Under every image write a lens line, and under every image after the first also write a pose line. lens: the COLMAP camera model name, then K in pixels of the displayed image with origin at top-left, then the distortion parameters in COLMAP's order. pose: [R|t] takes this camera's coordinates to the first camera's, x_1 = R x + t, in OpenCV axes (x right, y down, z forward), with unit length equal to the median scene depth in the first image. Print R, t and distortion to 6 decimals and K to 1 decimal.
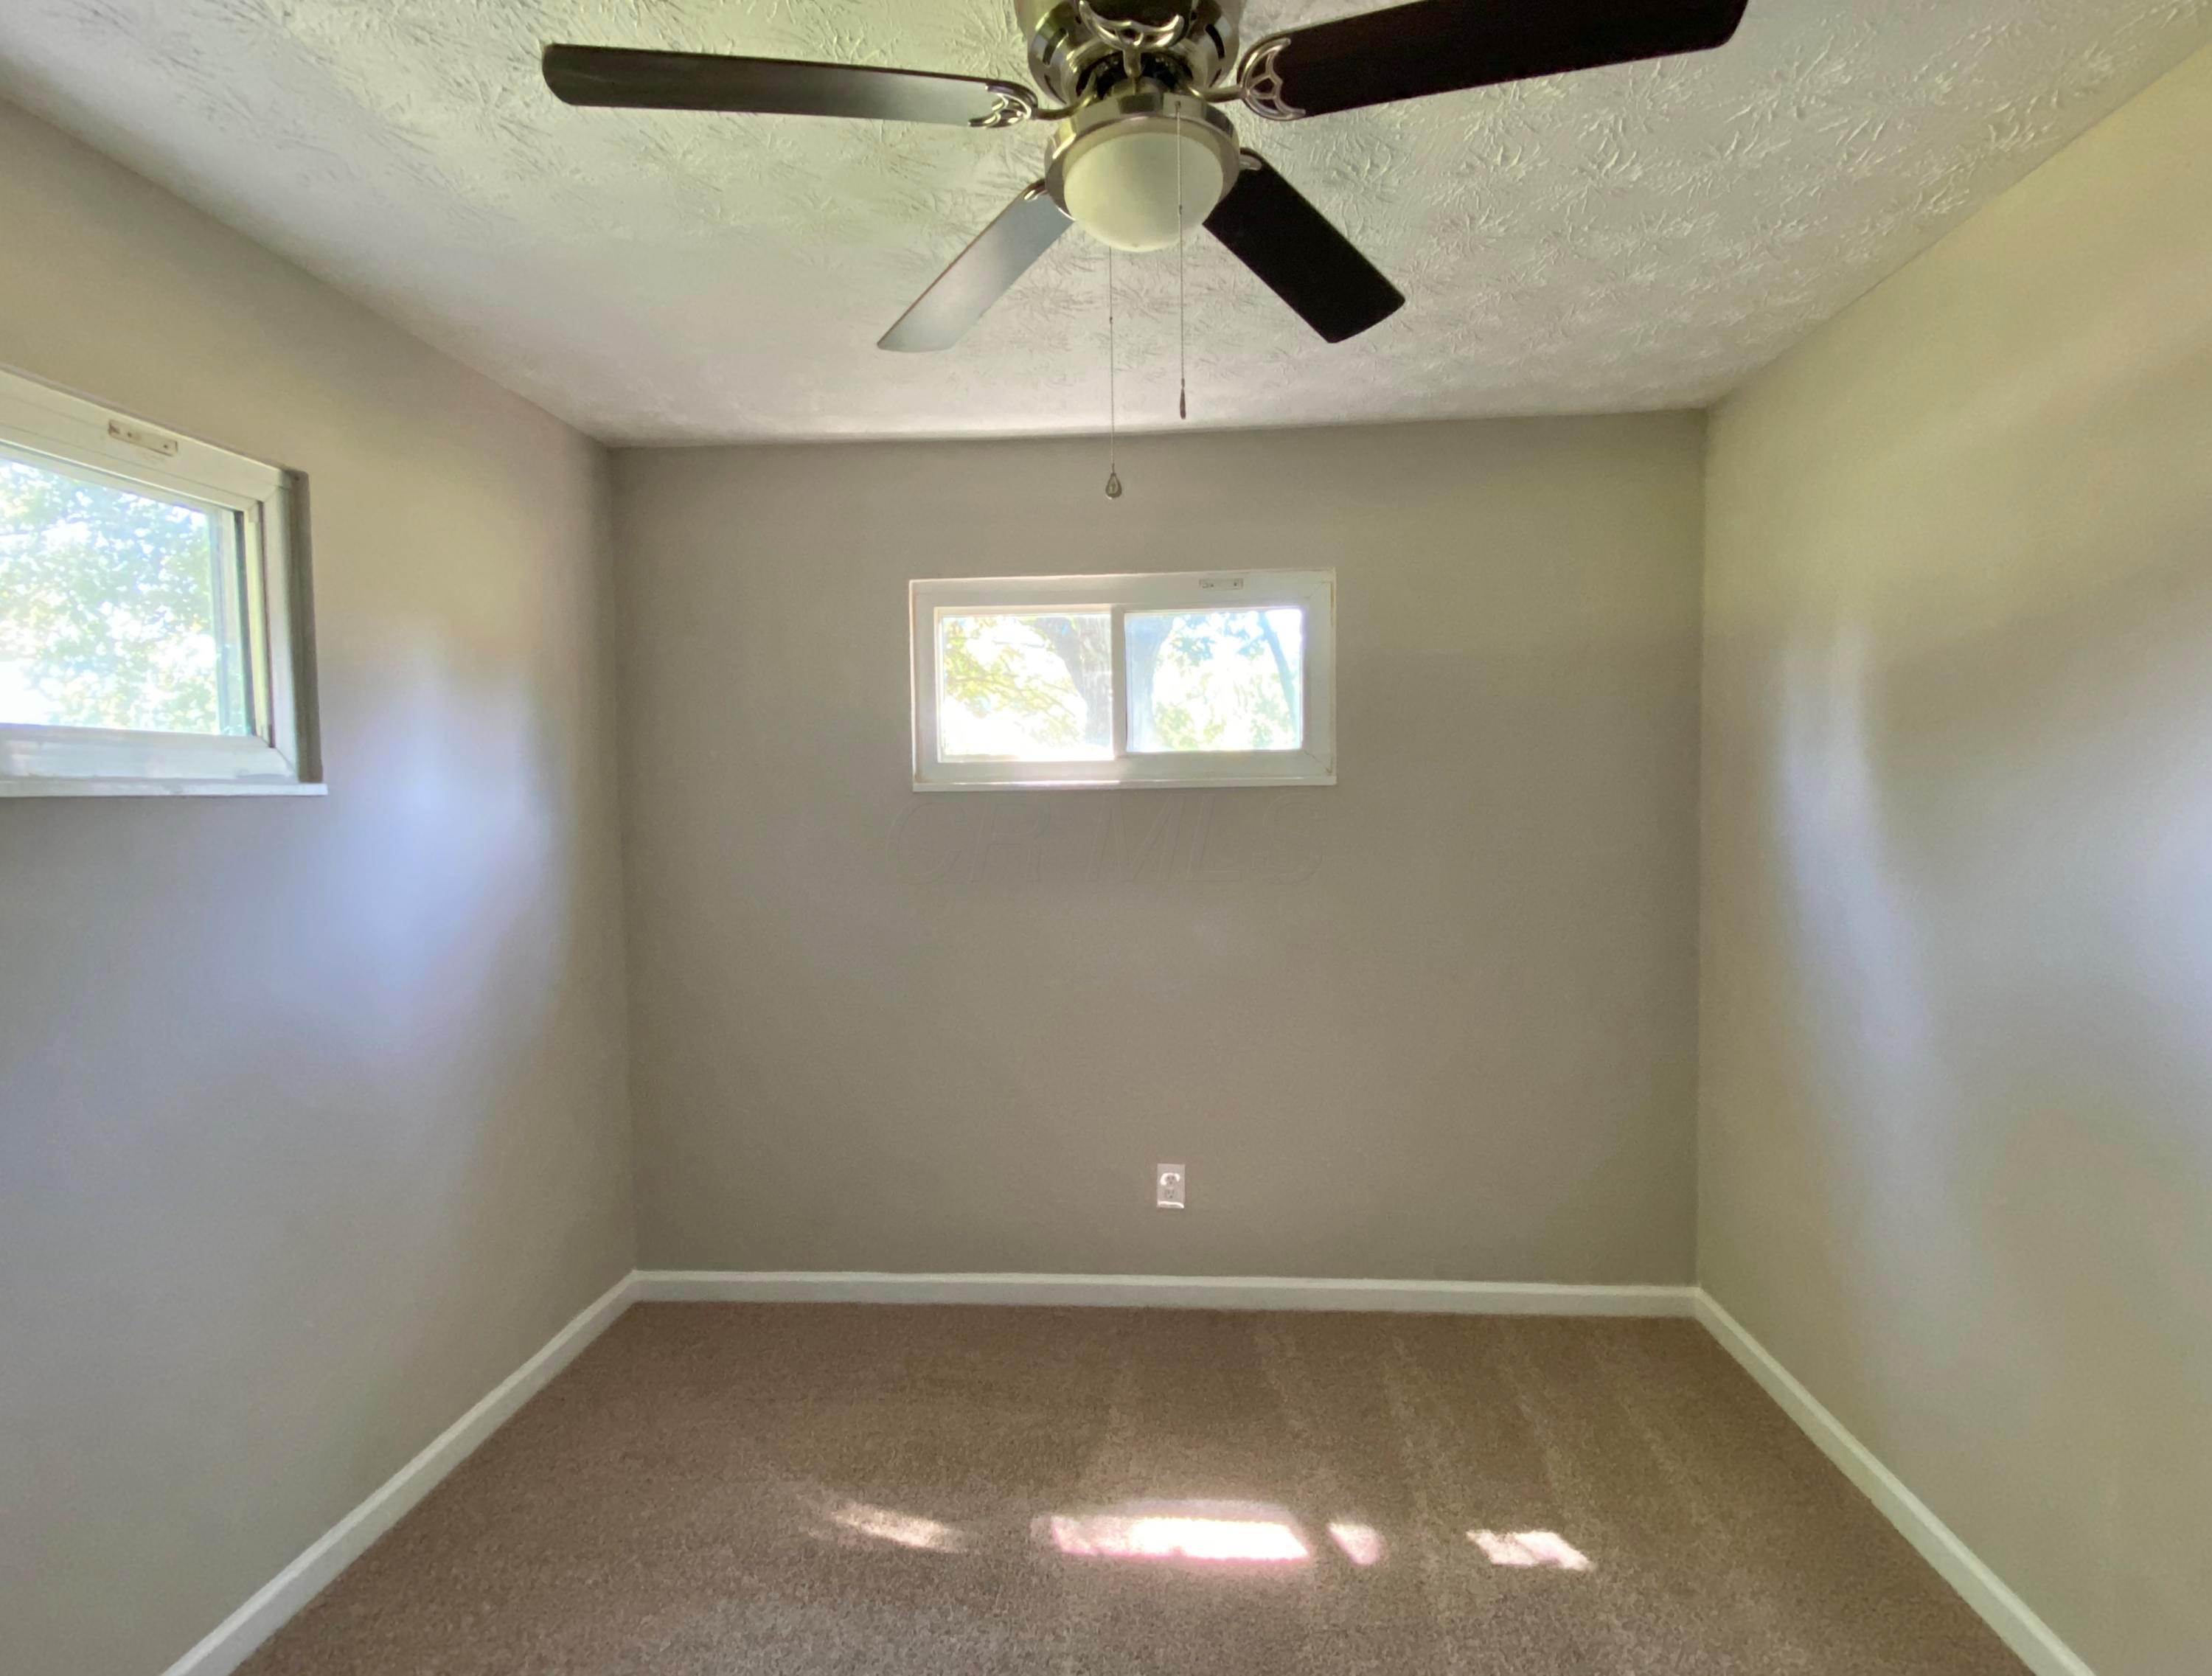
lens RADIAL K [[1131.6, 0, 1219.9], [0, 1131.6, 838.3], [0, 0, 1]] dist [0.061014, -0.042827]
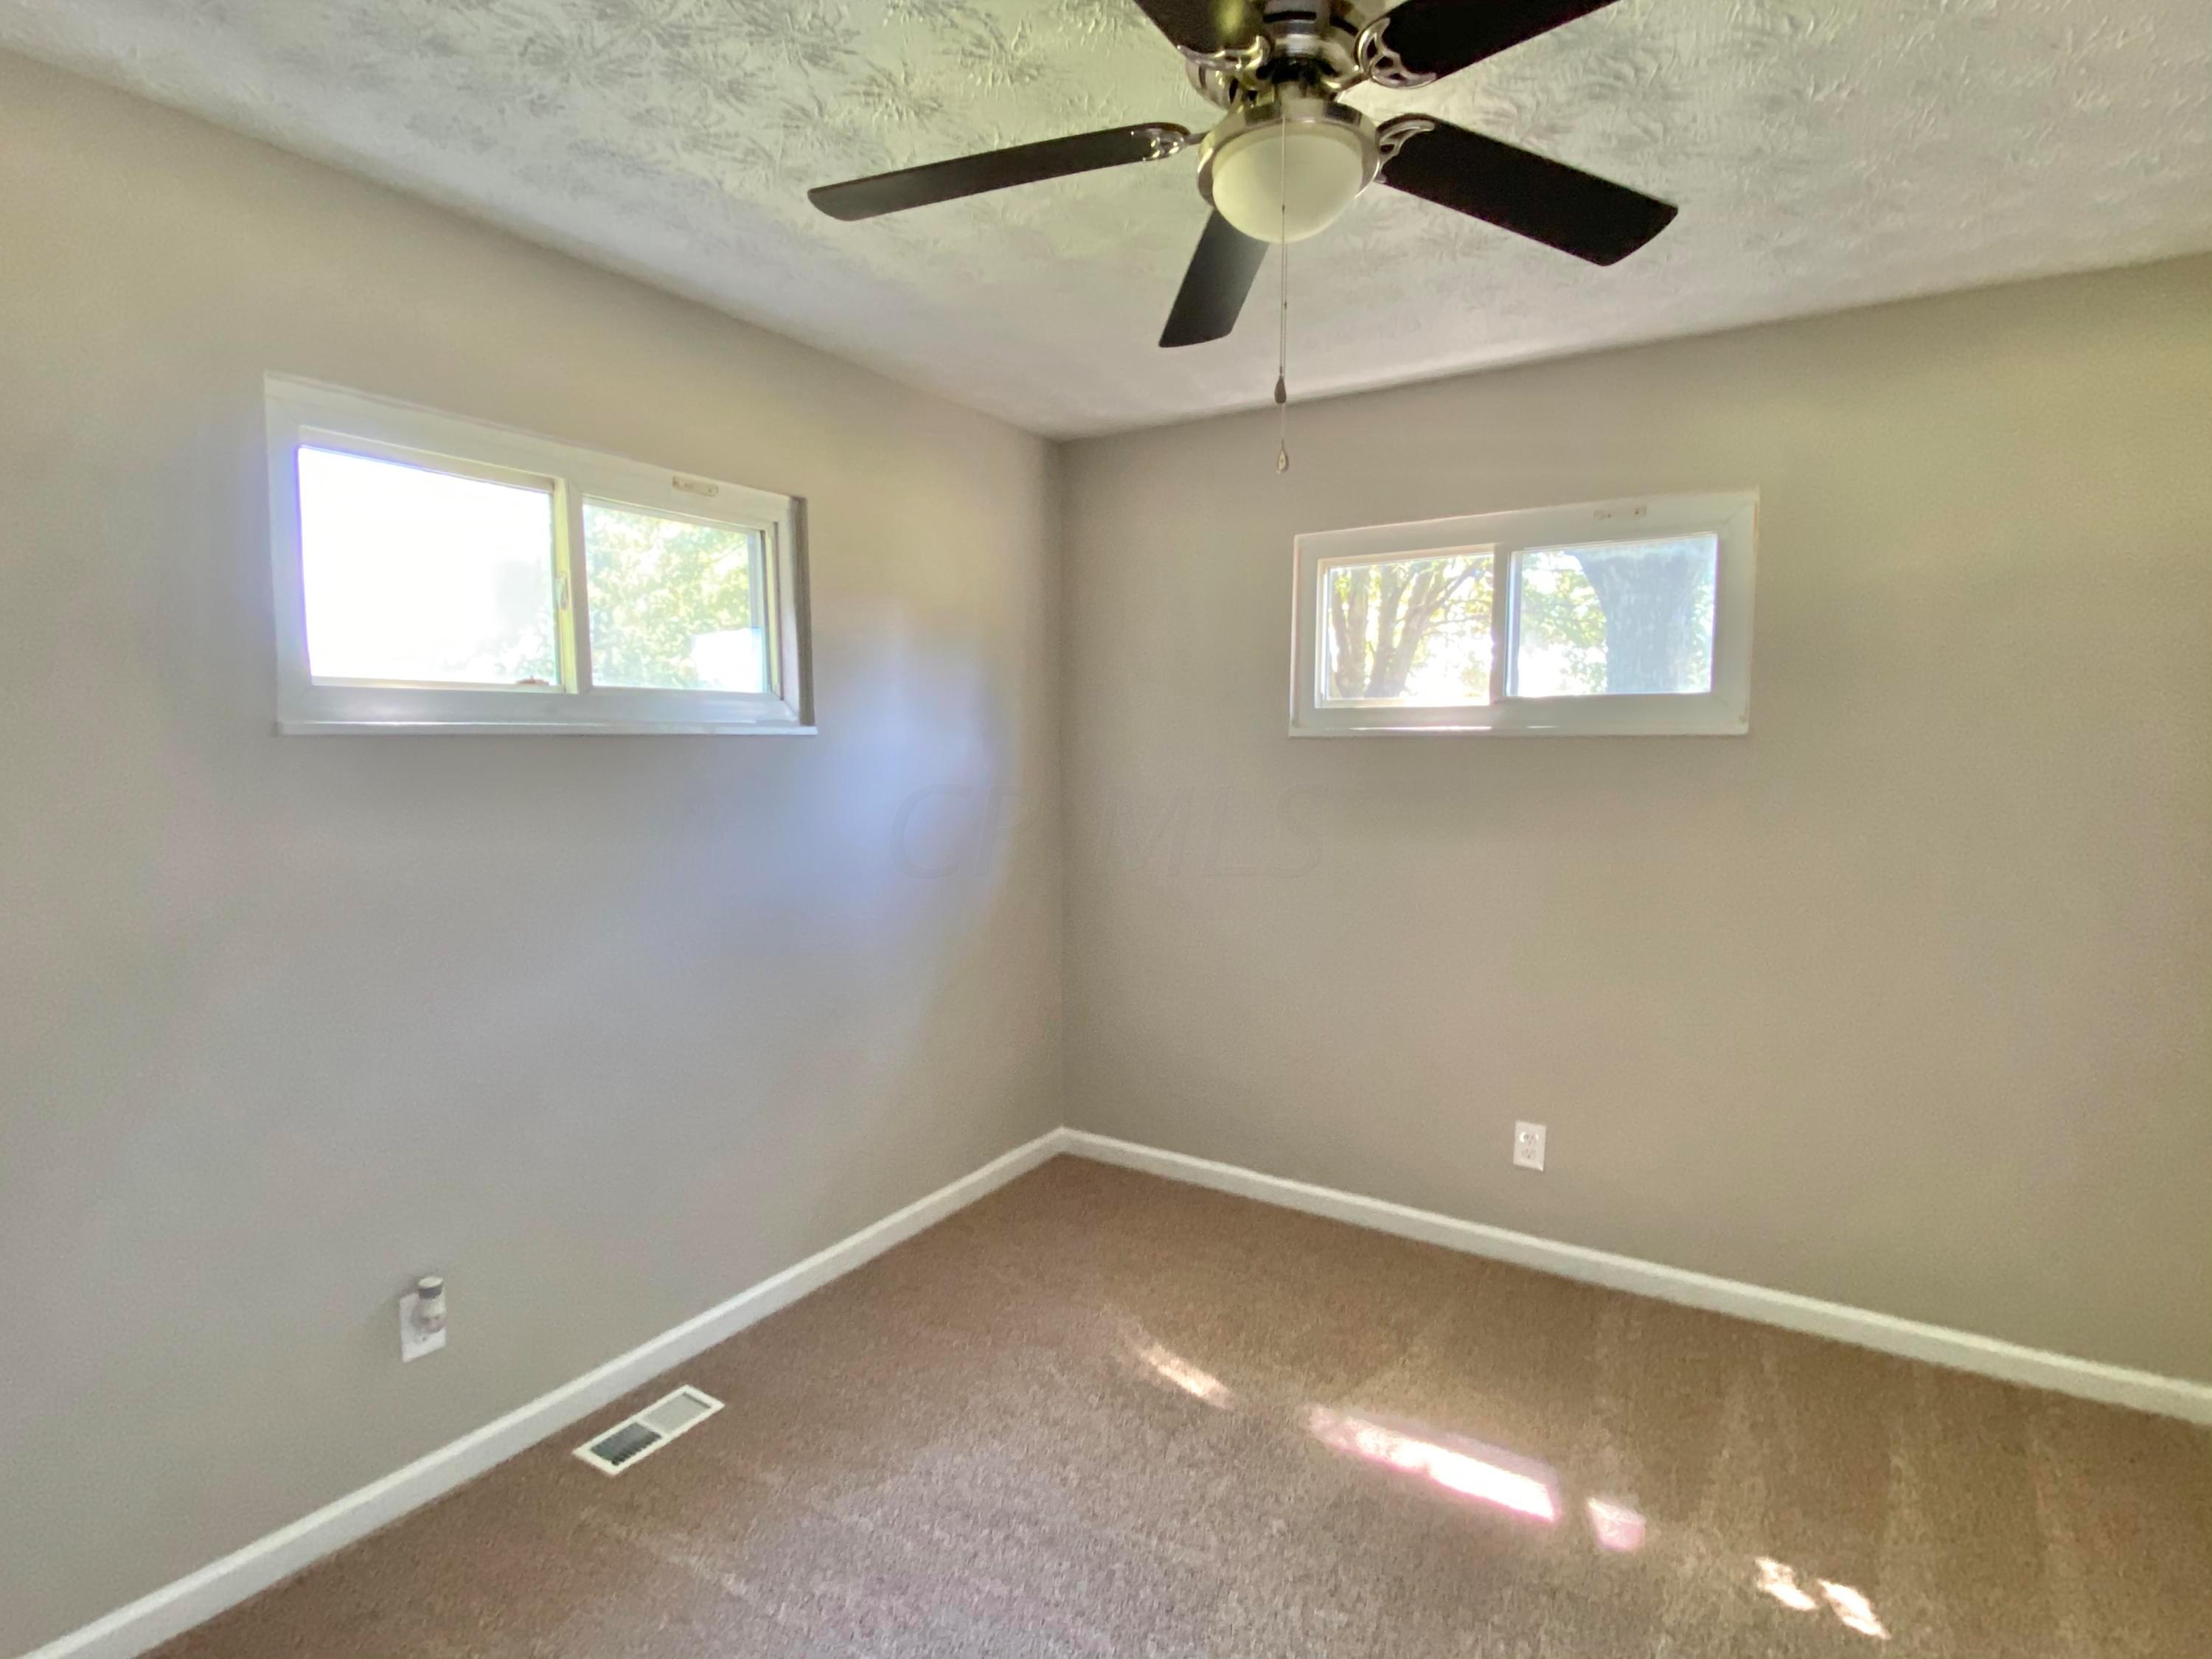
lens RADIAL K [[1103.1, 0, 1106.0], [0, 1103.1, 829.5], [0, 0, 1]] dist [0.030770, -0.019932]
pose [[0.886856, 0.053863, -0.458896, 0.131192], [-0.032868, 0.998020, 0.053624, -0.006407], [0.460876, -0.032474, 0.886870, -0.008393]]
